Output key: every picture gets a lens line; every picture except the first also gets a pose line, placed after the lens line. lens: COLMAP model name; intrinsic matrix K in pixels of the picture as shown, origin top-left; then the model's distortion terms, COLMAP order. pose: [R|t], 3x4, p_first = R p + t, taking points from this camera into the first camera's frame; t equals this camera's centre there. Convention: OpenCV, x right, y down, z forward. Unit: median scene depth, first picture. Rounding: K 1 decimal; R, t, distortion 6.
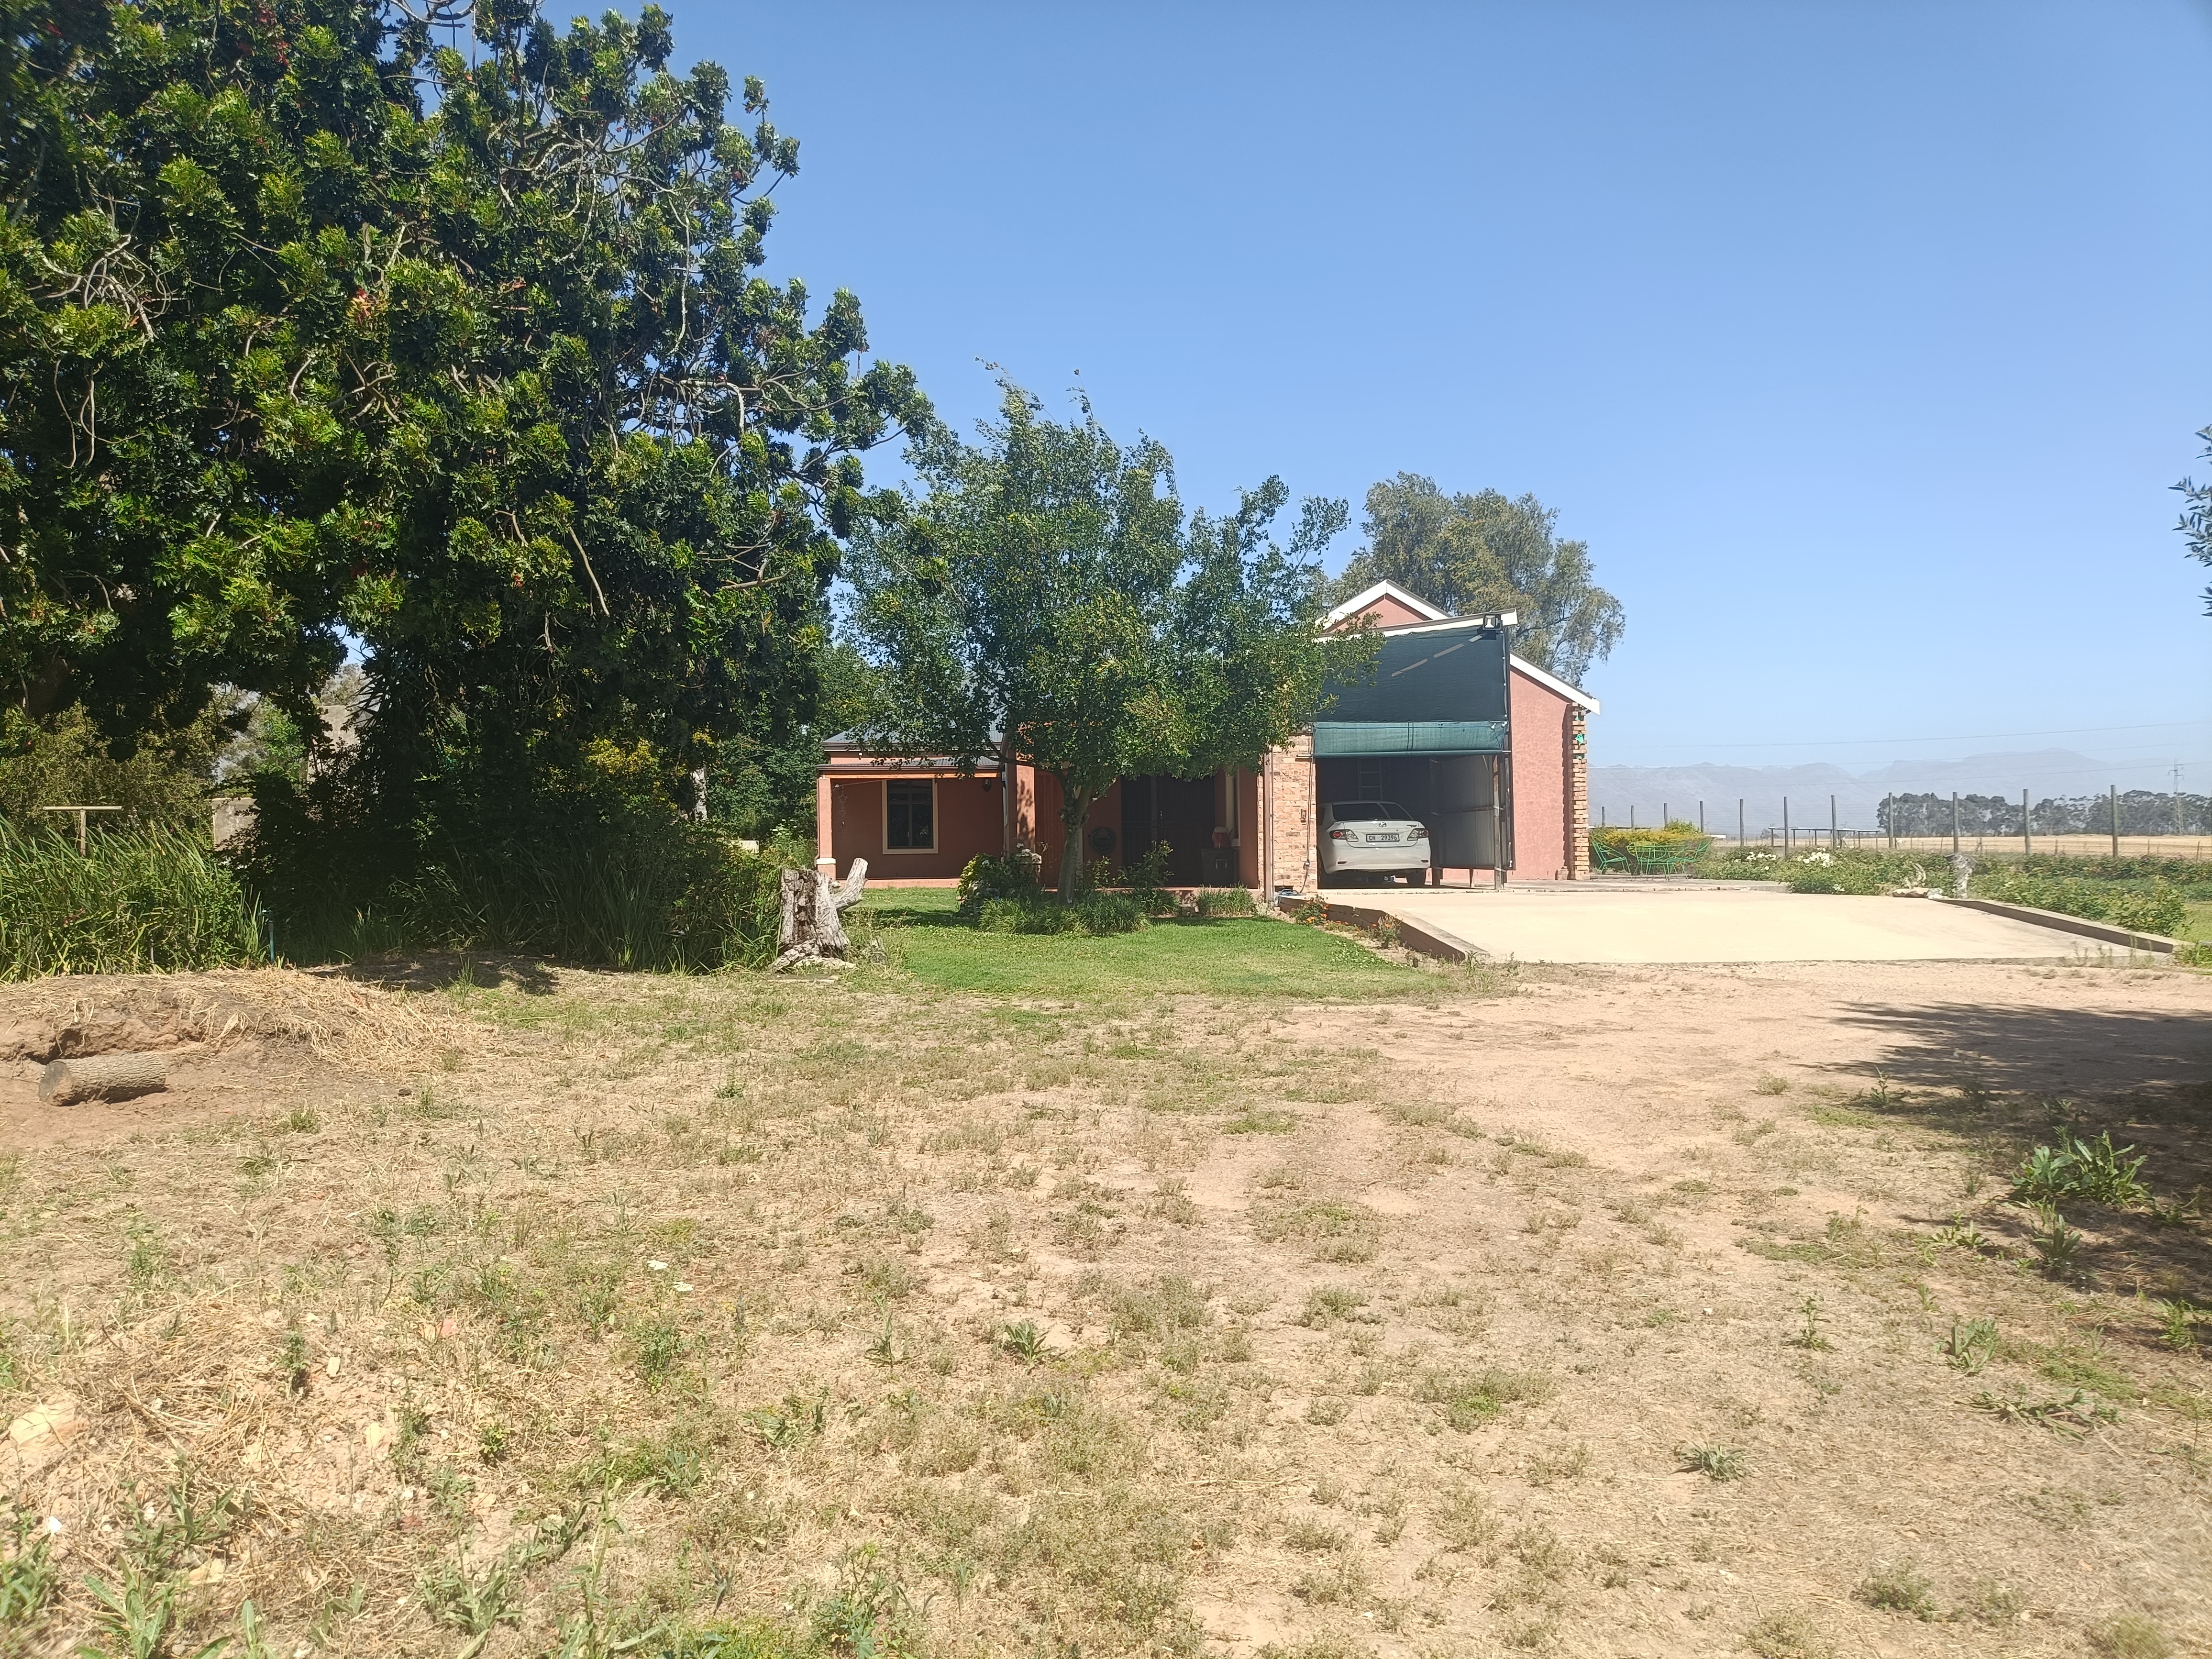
lens RADIAL K [[1617.1, 0, 1106.0], [0, 1617.1, 829.5], [0, 0, 1]] dist [0.002243, -0.000364]
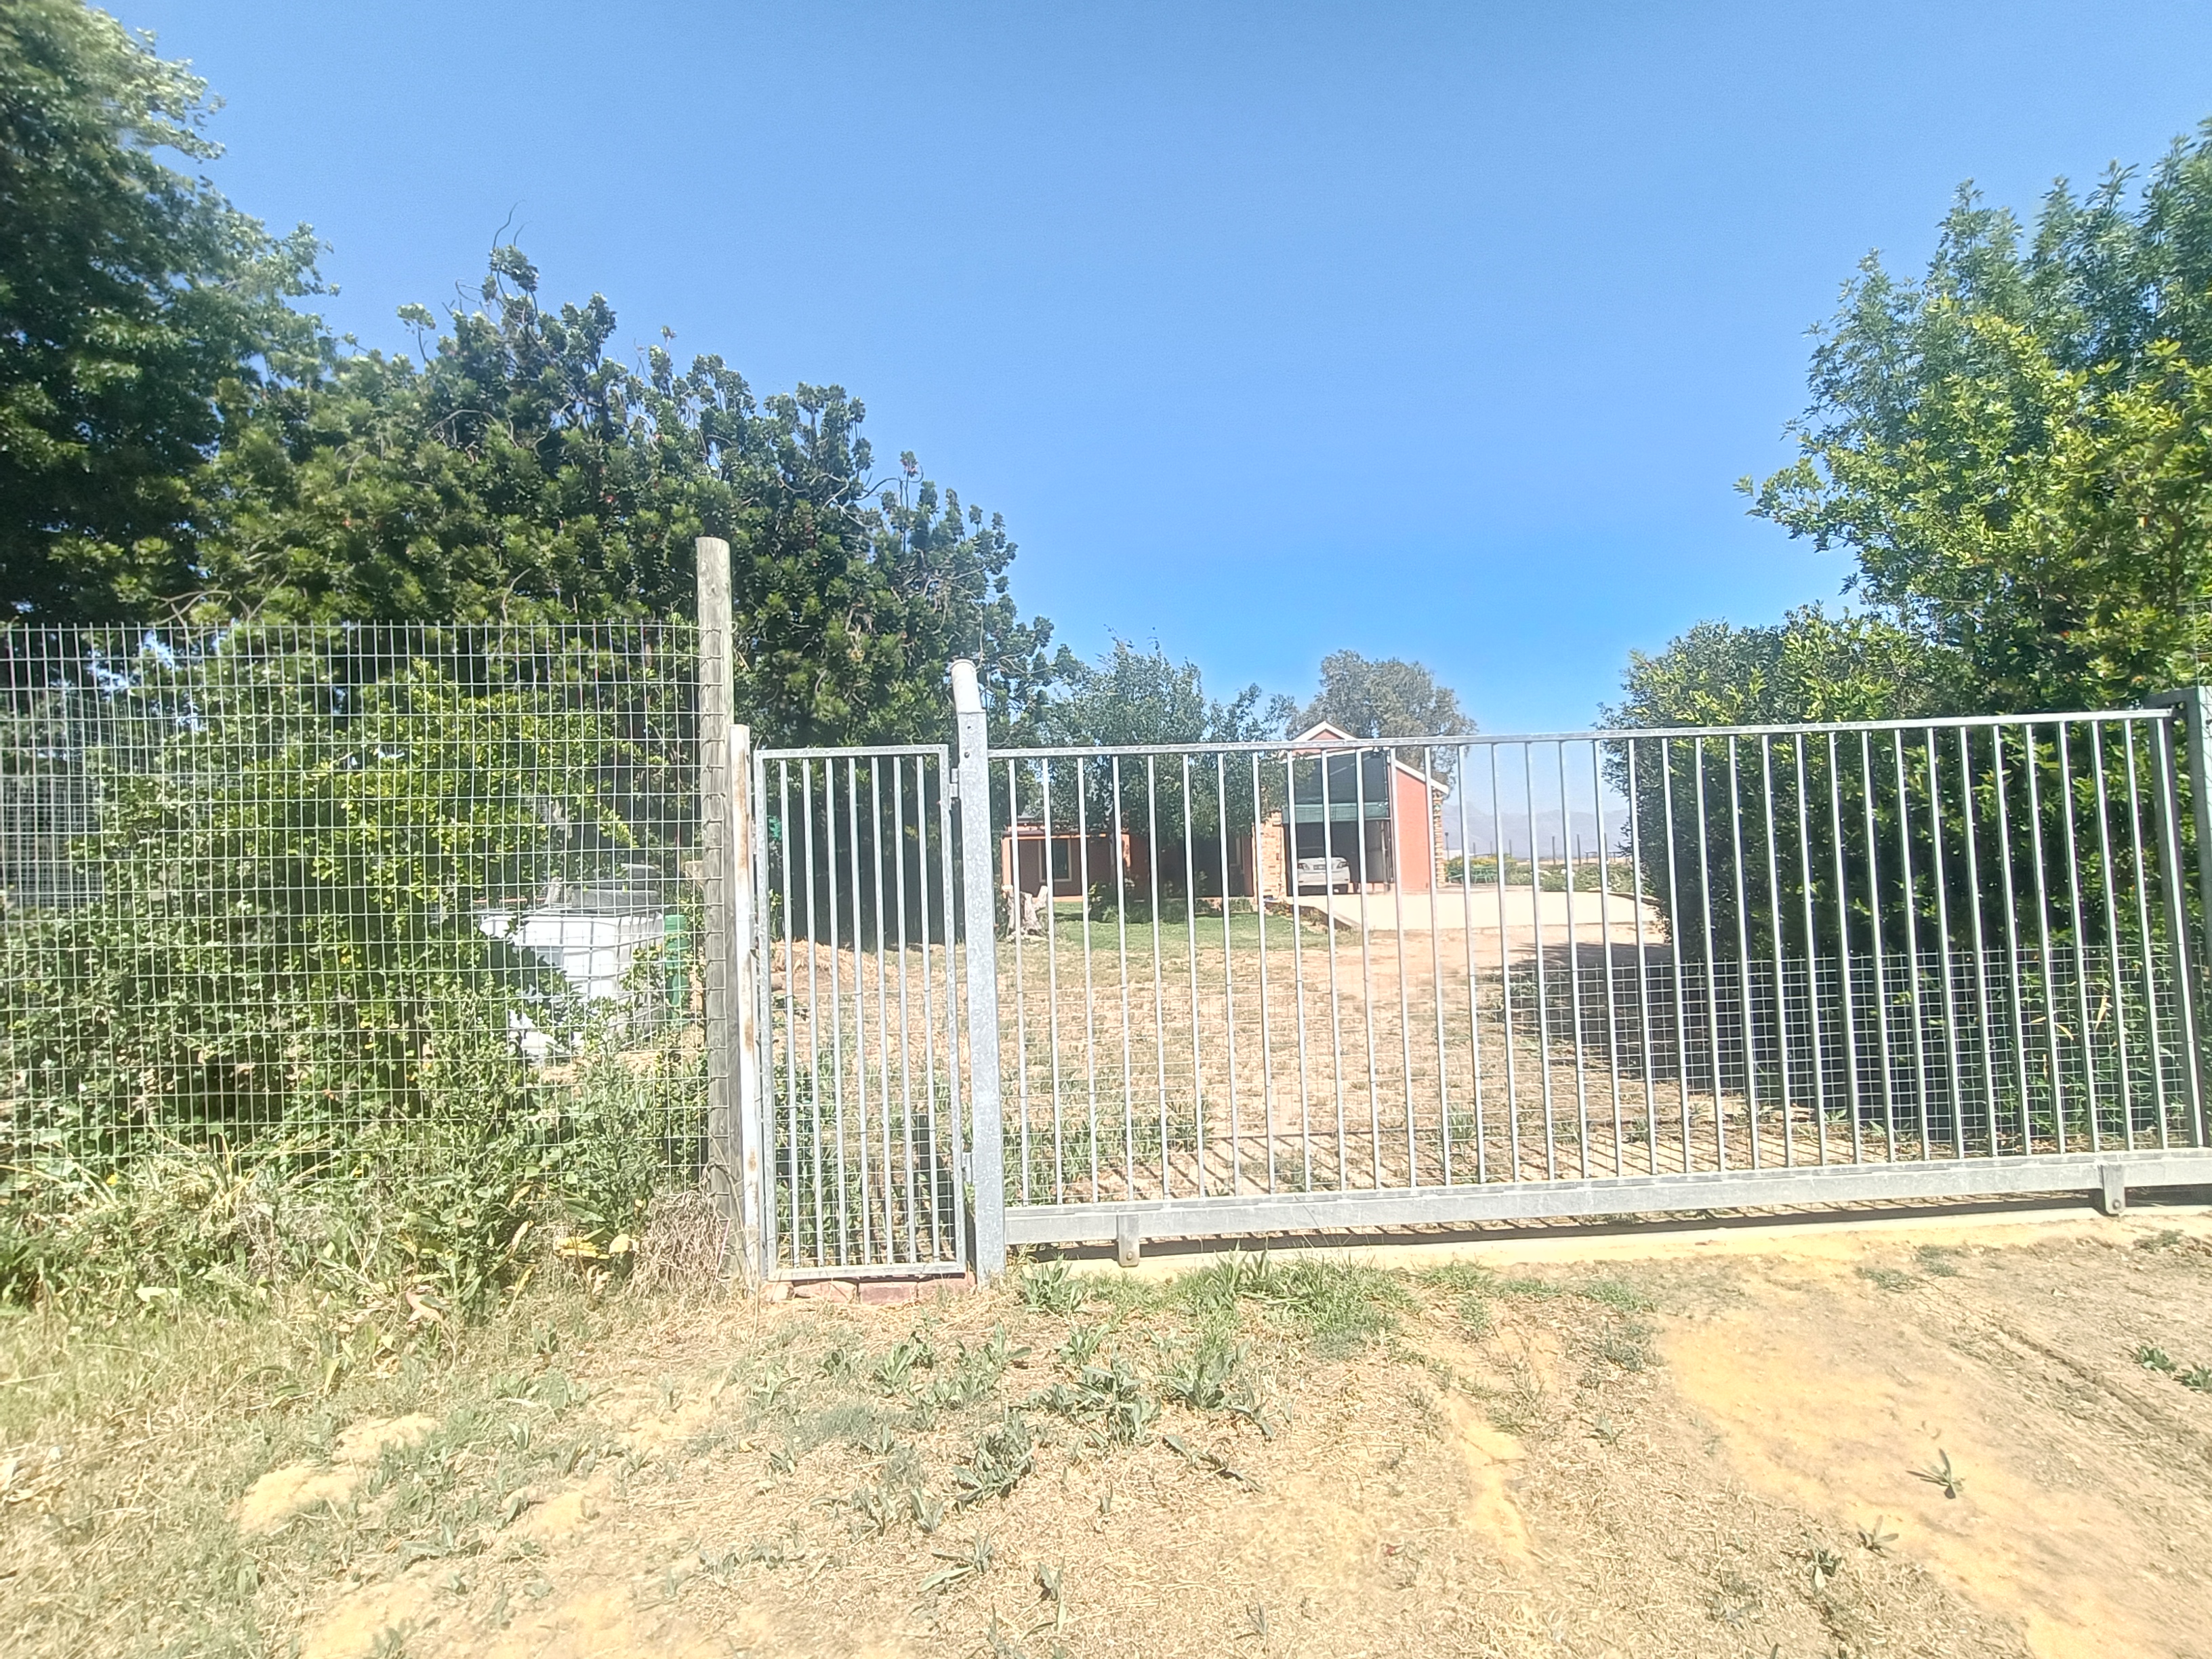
lens RADIAL K [[1034.2, 0, 1106.0], [0, 1034.2, 829.5], [0, 0, 1]] dist [0.000667, 0.000015]
pose [[0.997721, -0.024806, -0.062742, 0.000886], [0.022722, 0.999173, -0.033726, -0.004198], [0.063526, 0.032224, 0.997460, -0.194853]]
